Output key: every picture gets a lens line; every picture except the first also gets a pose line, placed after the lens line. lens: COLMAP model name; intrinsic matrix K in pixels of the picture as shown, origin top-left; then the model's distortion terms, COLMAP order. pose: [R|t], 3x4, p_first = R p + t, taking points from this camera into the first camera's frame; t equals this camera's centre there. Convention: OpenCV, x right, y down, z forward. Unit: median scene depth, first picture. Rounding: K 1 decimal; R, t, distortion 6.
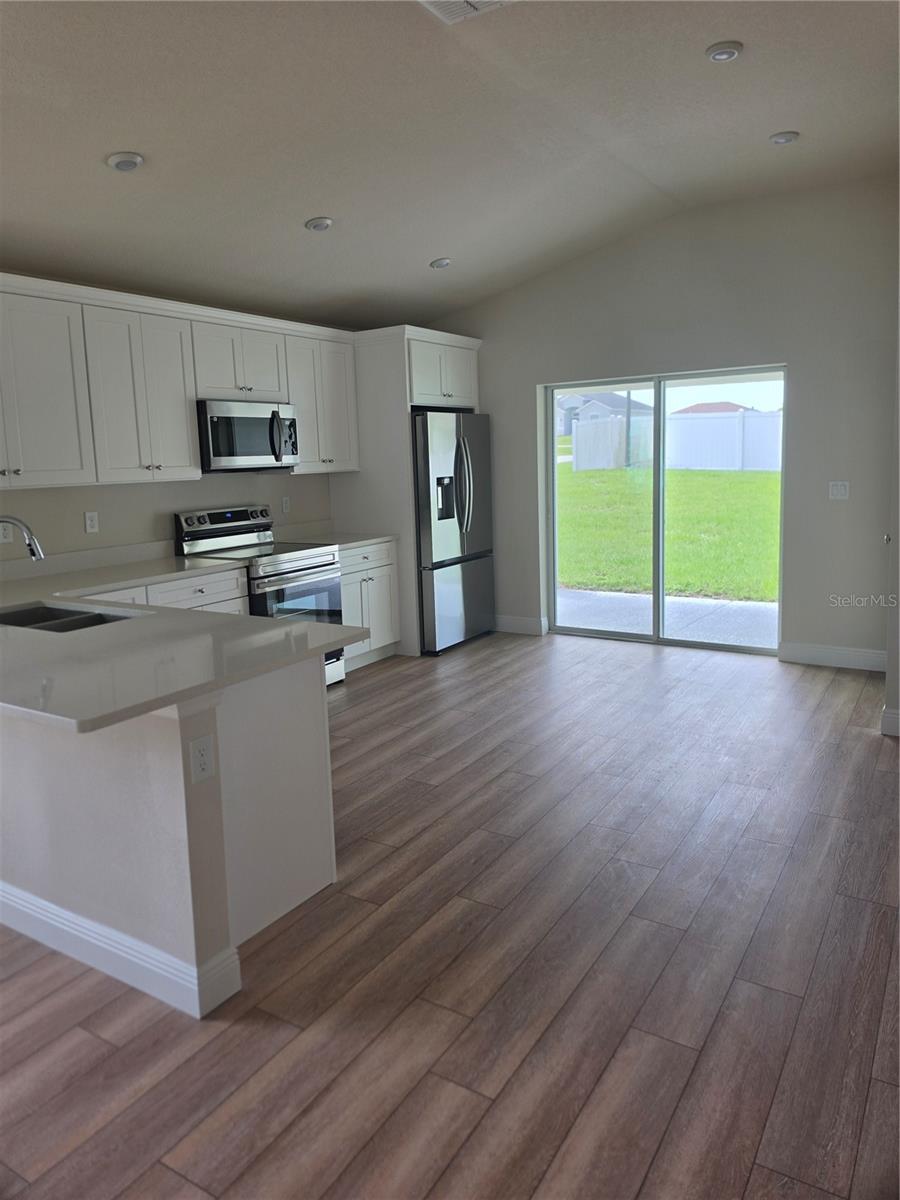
lens RADIAL K [[820.7, 0, 447.1], [0, 820.7, 574.3], [0, 0, 1]] dist [-0.002830, -0.001504]
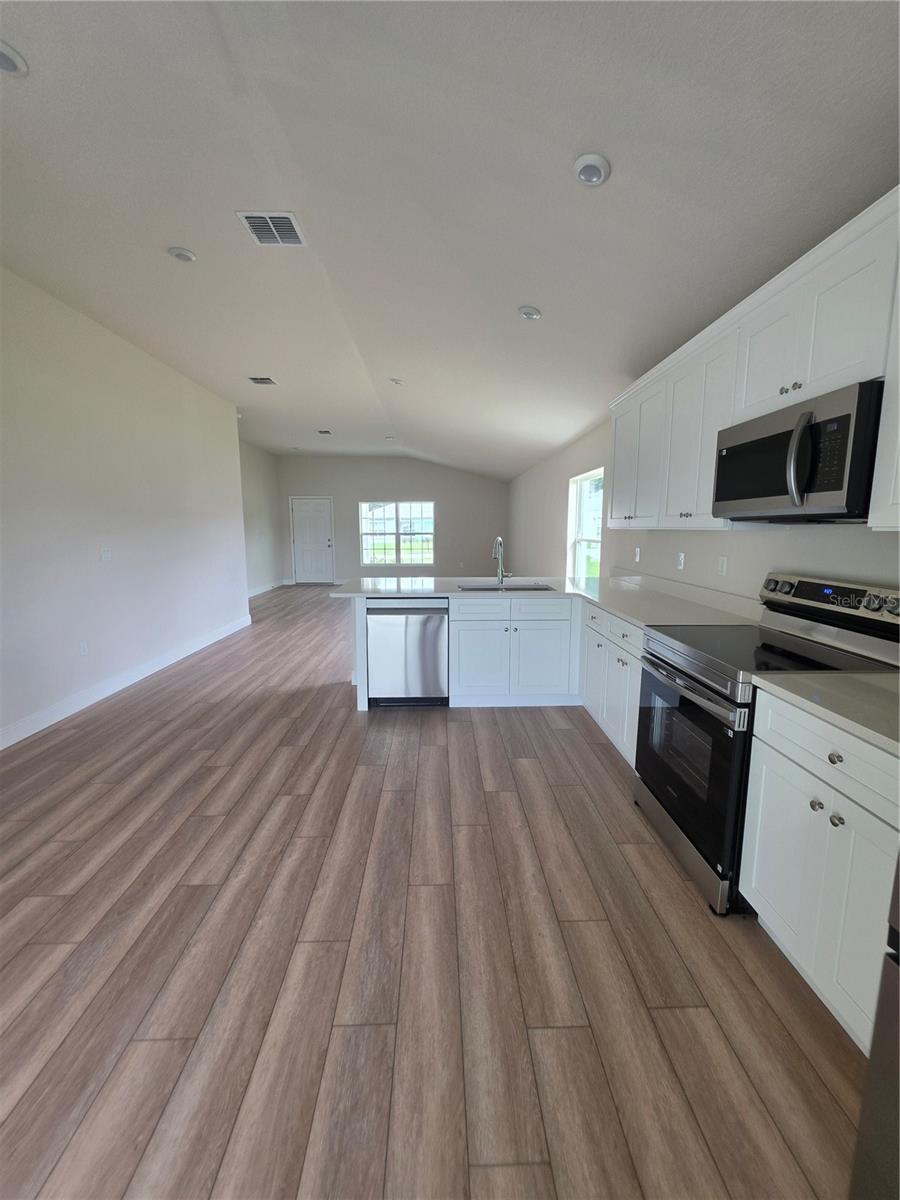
lens RADIAL K [[482.7, 0, 449.2], [0, 482.7, 597.8], [0, 0, 1]] dist [-0.001228, 0.000853]
pose [[-0.835938, 0.108529, -0.537987, 0.204888], [-0.055553, 0.958486, 0.279676, -0.181427], [0.546006, 0.263679, -0.795205, 1.334324]]
